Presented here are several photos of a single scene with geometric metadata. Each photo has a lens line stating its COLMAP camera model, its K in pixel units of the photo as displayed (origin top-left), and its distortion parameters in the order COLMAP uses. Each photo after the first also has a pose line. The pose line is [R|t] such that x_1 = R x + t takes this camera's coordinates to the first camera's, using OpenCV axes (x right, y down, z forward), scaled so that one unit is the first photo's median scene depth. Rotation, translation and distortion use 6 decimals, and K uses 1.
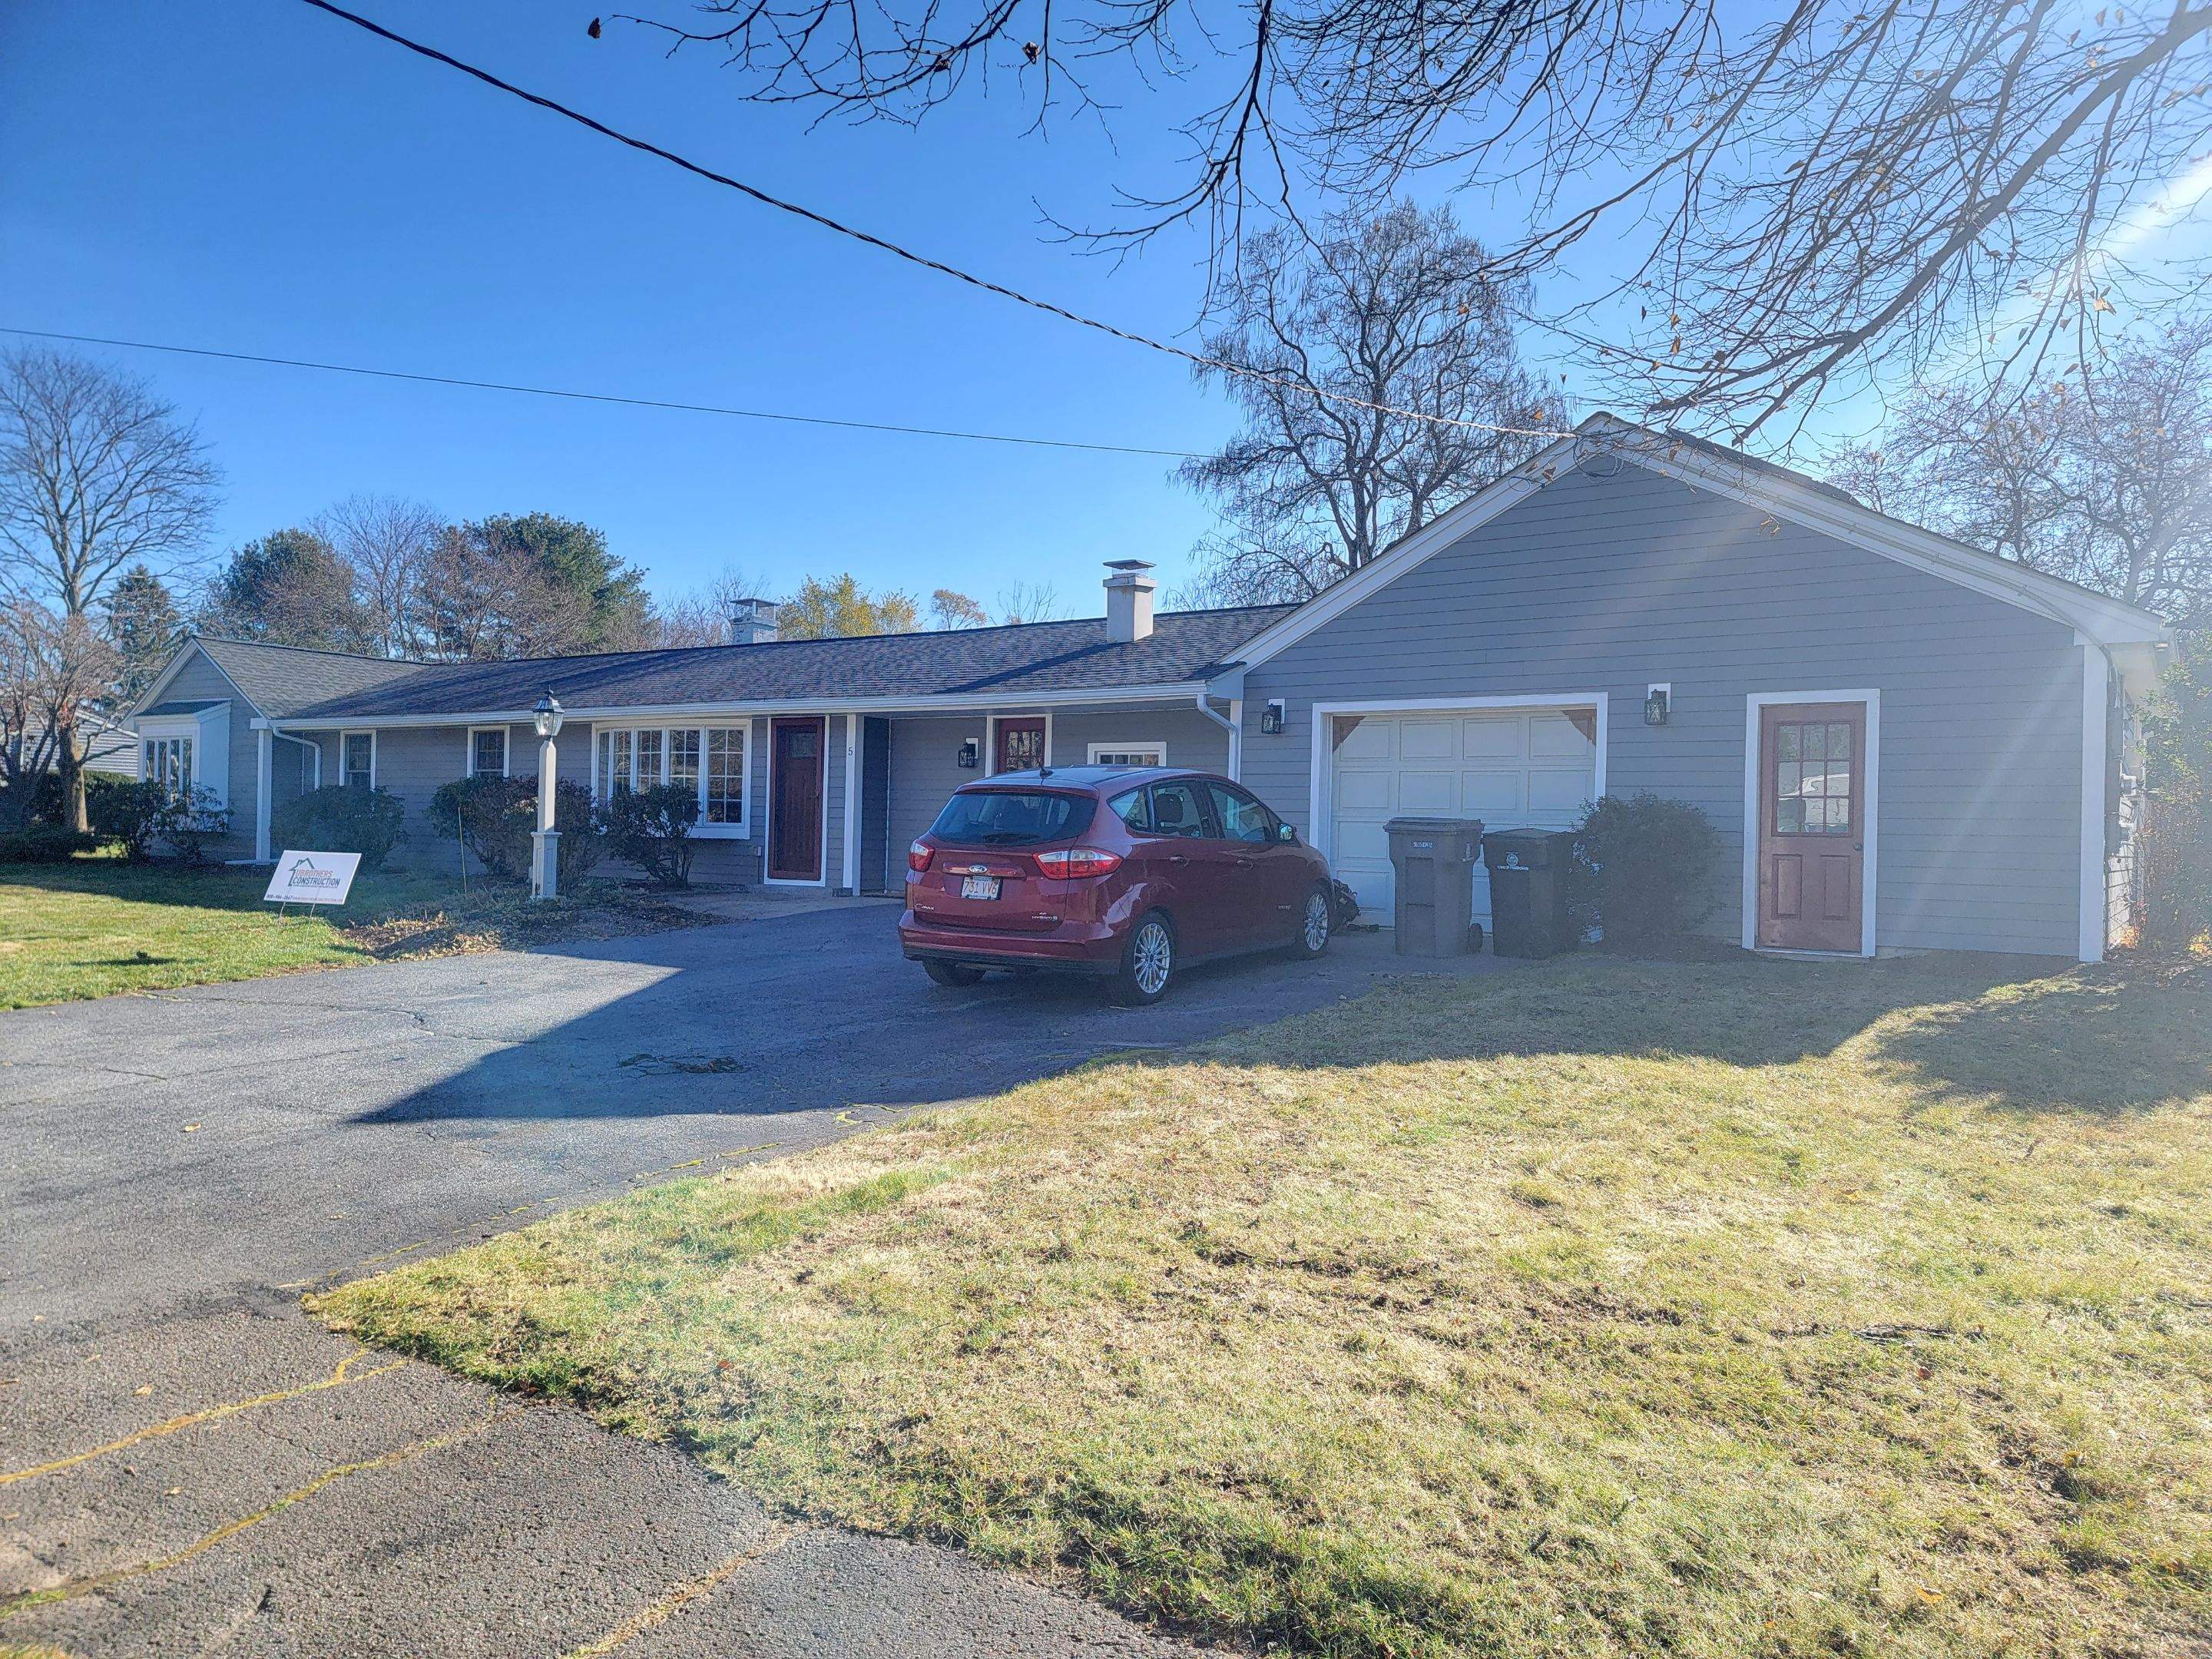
lens RADIAL K [[1537.9, 0, 1101.6], [0, 1537.9, 817.5], [0, 0, 1]] dist [0.061452, -0.028670]
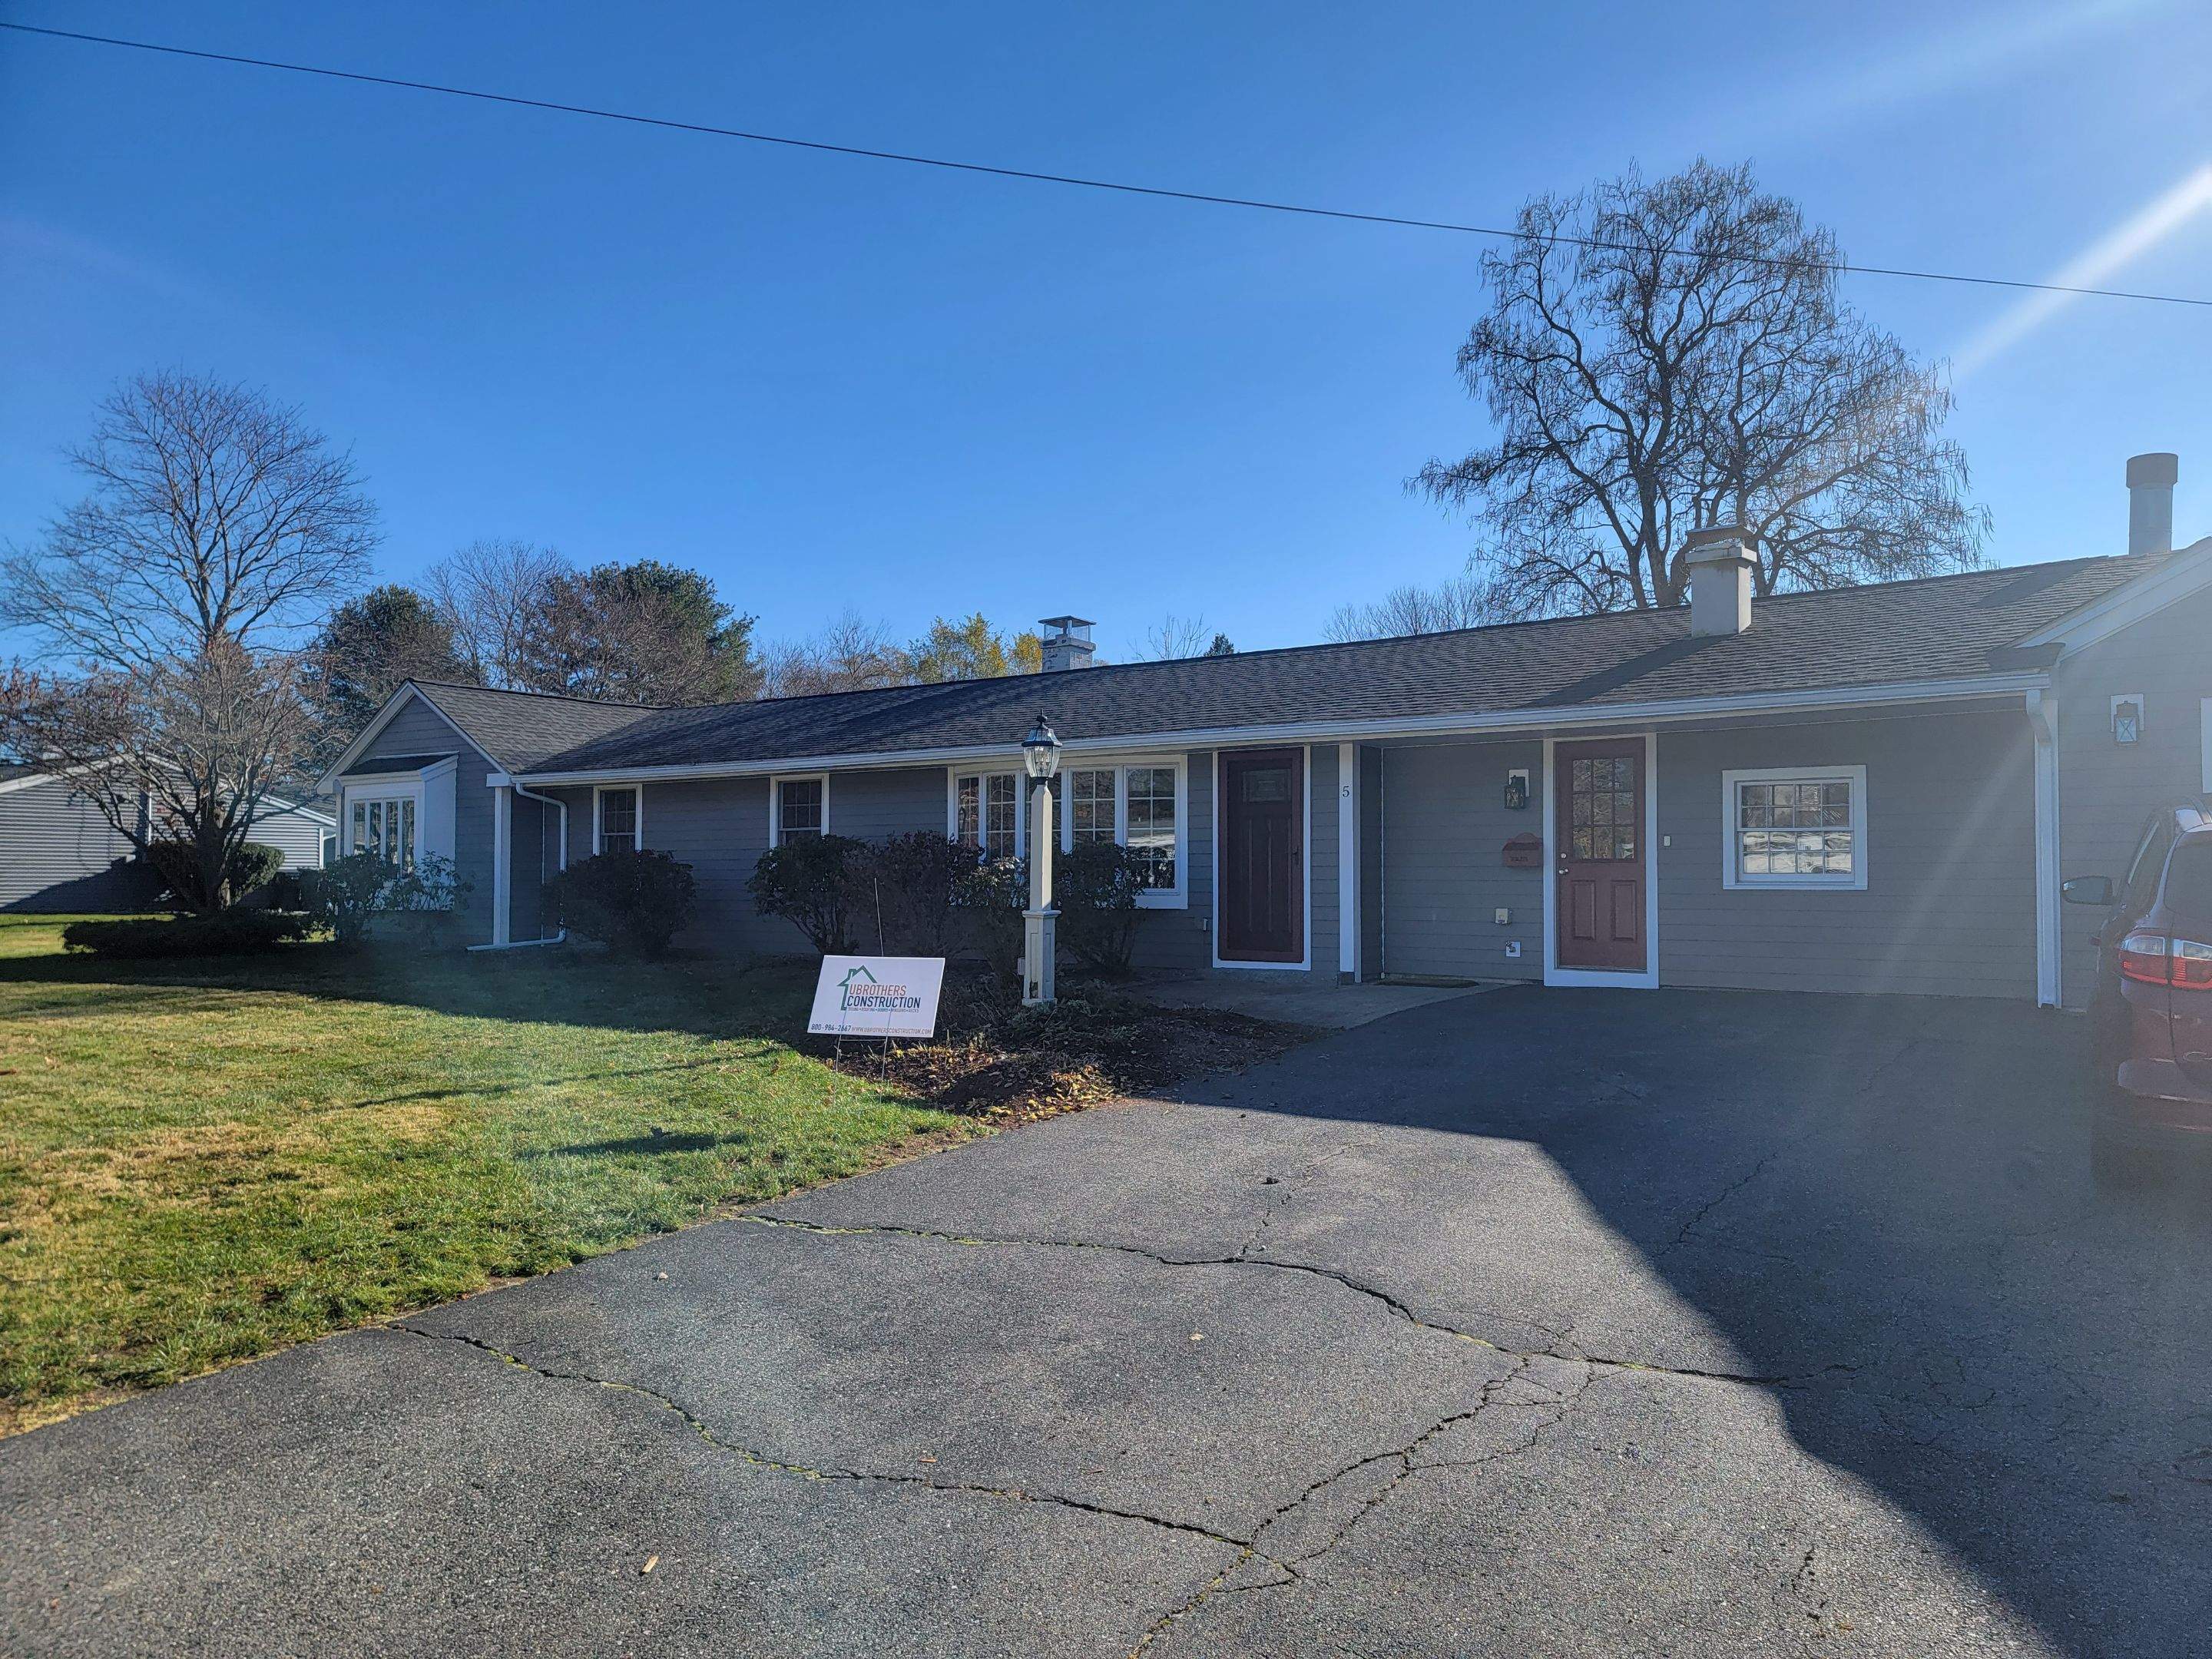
lens RADIAL K [[1537.9, 0, 1117.3], [0, 1537.9, 844.7], [0, 0, 1]] dist [0.061452, -0.028670]
pose [[0.999557, -0.022869, -0.019046, -0.125952], [0.022620, 0.999657, -0.013221, -0.004473], [0.019342, 0.012784, 0.999731, 0.115117]]
